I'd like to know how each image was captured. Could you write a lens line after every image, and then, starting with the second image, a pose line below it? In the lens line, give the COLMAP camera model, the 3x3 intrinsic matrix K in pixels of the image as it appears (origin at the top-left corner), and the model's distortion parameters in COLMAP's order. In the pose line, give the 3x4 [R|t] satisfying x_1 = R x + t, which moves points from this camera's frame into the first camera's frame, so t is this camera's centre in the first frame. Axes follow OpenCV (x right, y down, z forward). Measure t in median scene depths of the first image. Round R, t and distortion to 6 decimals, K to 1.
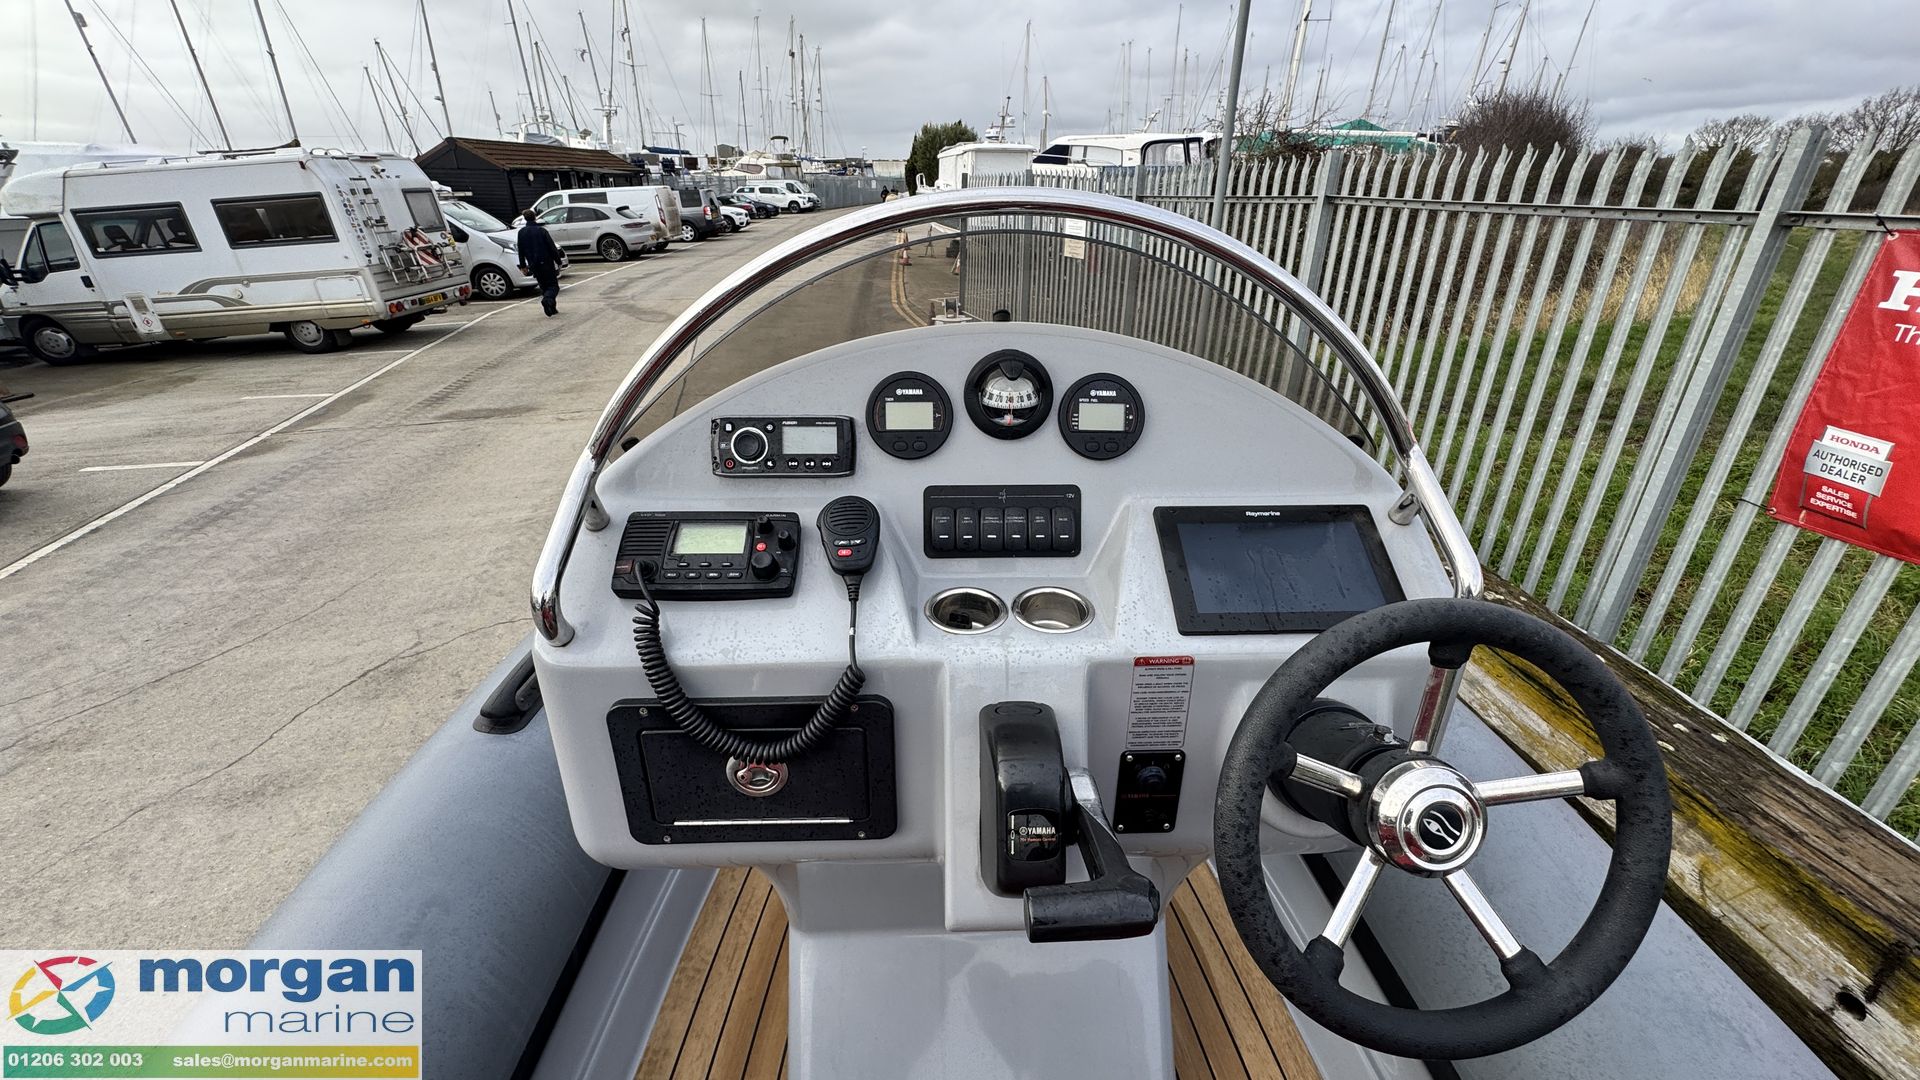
lens RADIAL K [[781.3, 0, 974.0], [0, 781.3, 545.5], [0, 0, 1]] dist [-0.015900, 0.001380]
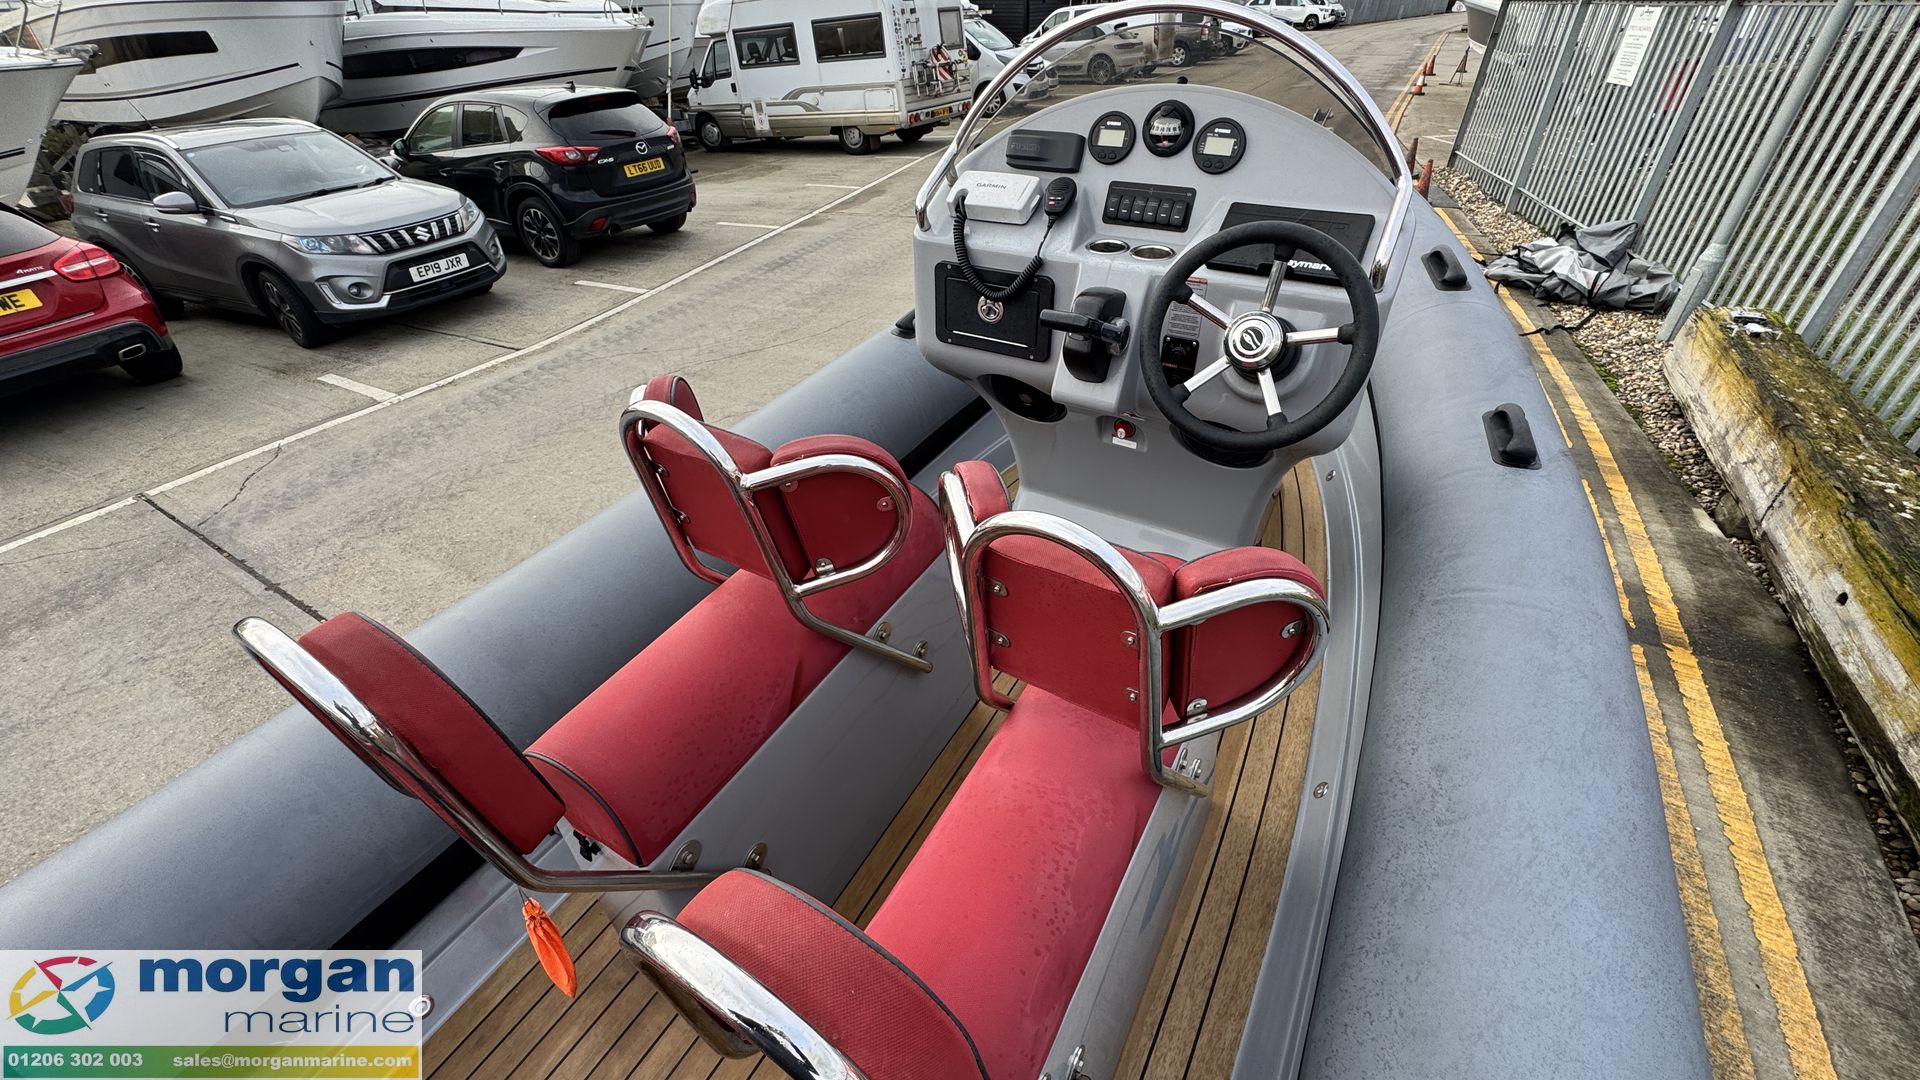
lens RADIAL K [[781.3, 0, 942.7], [0, 781.3, 569.7], [0, 0, 1]] dist [-0.015900, 0.001380]
pose [[0.828740, 0.307278, -0.467729, 0.139578], [-0.206349, 0.944669, 0.254990, 0.075445], [0.520202, -0.114805, 0.846292, -0.159813]]
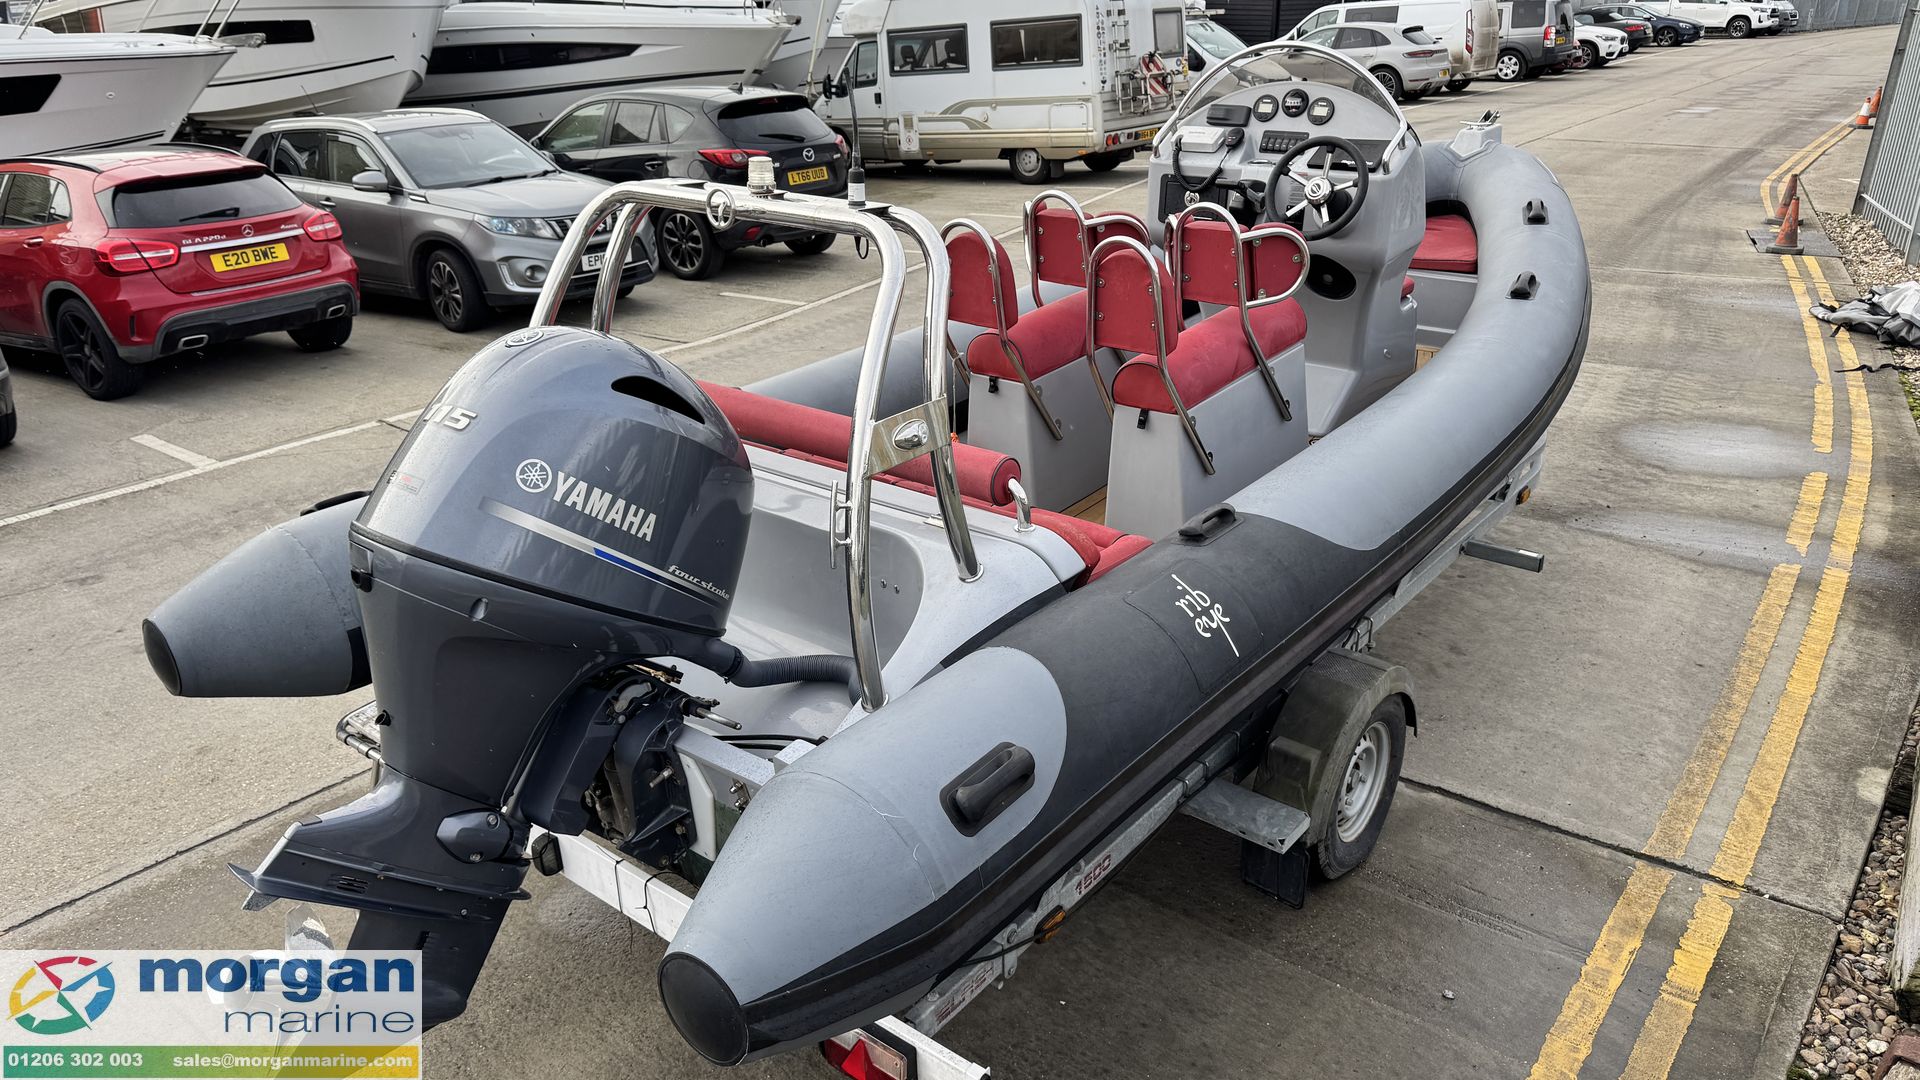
lens RADIAL K [[1480.3, 0, 998.4], [0, 1480.3, 635.4], [0, 0, 1]] dist [0.024966, -0.062670]
pose [[0.772910, 0.237300, -0.588472, 0.597154], [-0.248251, 0.966598, 0.063721, 0.341141], [0.583937, 0.096838, 0.806003, -0.819112]]
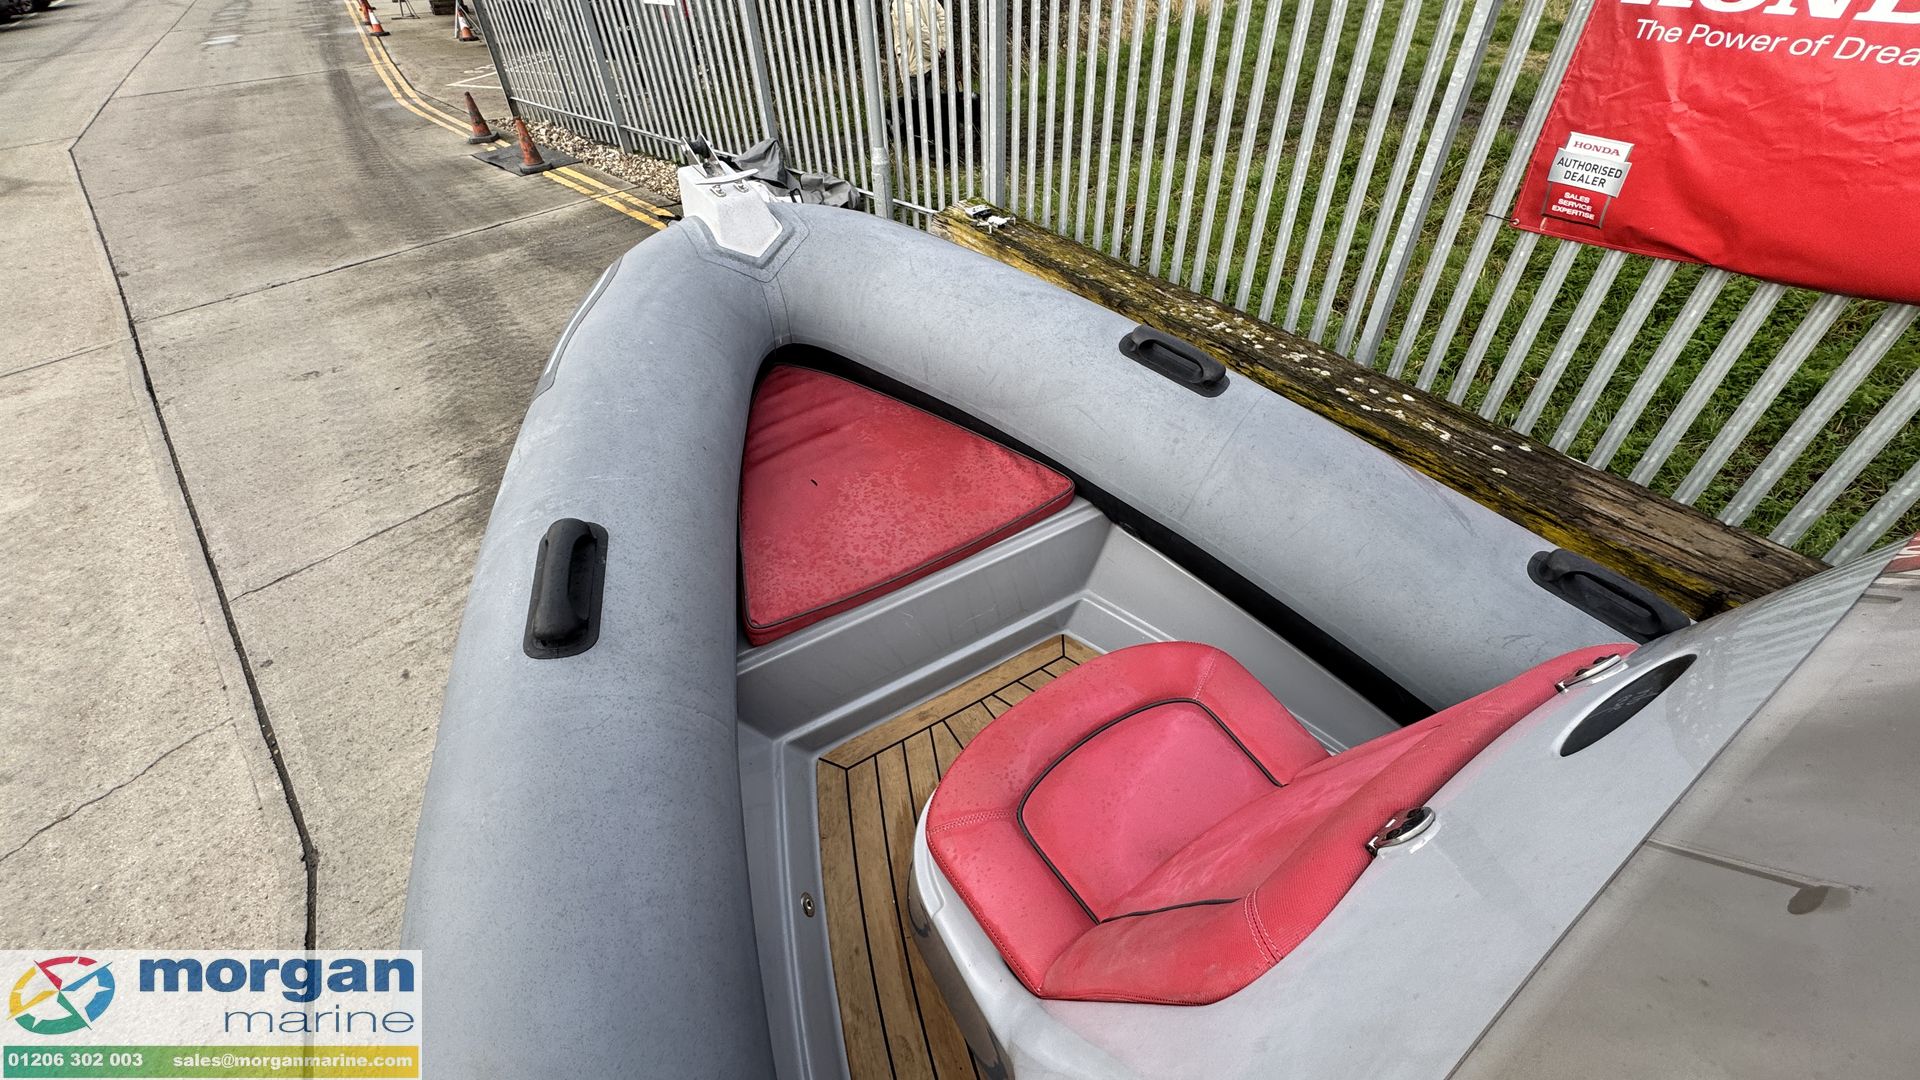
lens RADIAL K [[781.3, 0, 1002.3], [0, 781.3, 551.4], [0, 0, 1]] dist [-0.015900, 0.001380]
pose [[0.860203, -0.356112, 0.365013, -0.111315], [0.240833, 0.914620, 0.324762, -0.113929], [-0.449500, -0.191455, 0.872522, 0.220225]]
